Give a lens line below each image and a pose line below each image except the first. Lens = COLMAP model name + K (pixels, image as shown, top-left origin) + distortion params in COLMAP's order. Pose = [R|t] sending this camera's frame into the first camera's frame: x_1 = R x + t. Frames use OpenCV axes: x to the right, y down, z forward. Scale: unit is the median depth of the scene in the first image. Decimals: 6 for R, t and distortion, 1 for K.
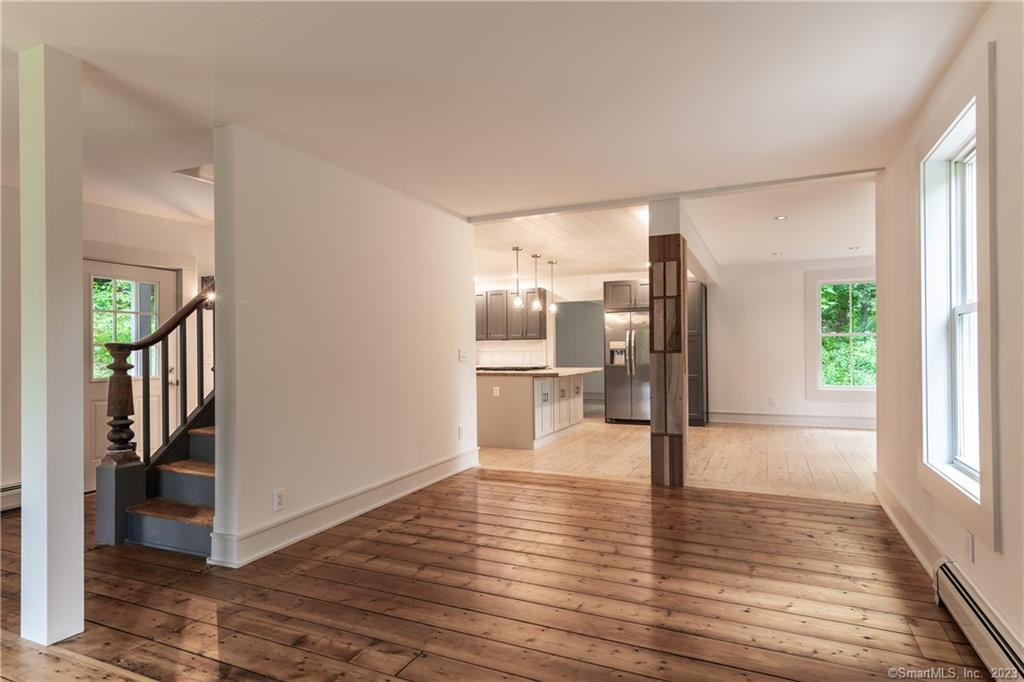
lens RADIAL K [[584.9, 0, 509.3], [0, 584.9, 348.9], [0, 0, 1]] dist [-0.001711, 0.000269]
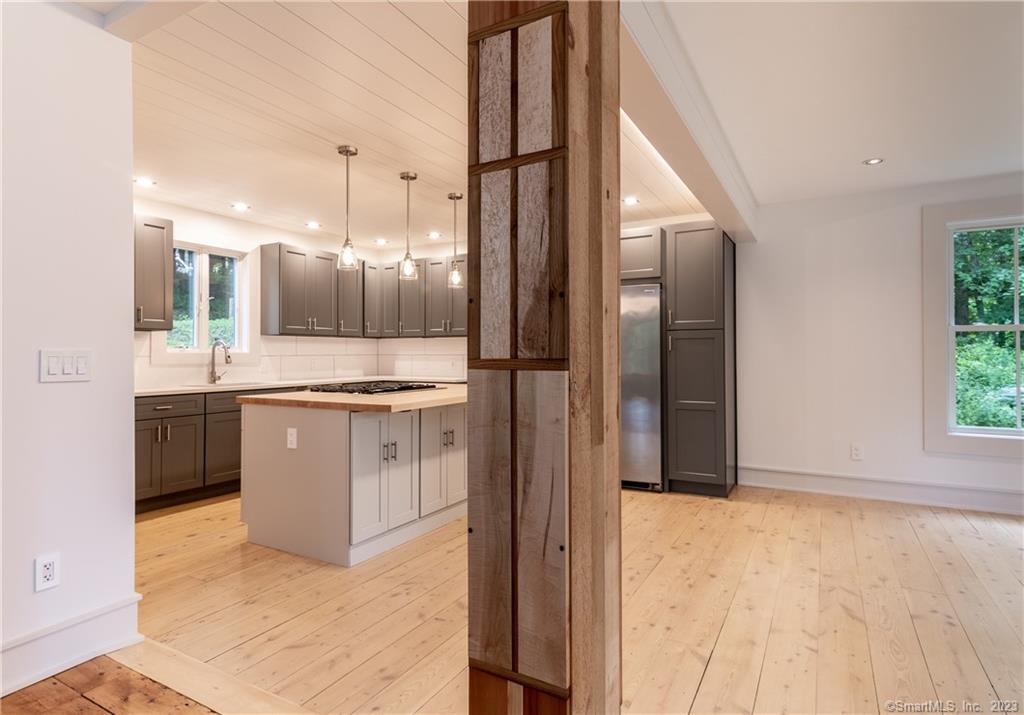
lens RADIAL K [[673.7, 0, 513.4], [0, 673.7, 350.0], [0, 0, 1]] dist [0.011430, 0.001050]
pose [[0.999801, 0.006134, -0.018979, 0.218286], [-0.006178, 0.999978, -0.002246, -0.000851], [0.018964, 0.002363, 0.999817, 0.555551]]
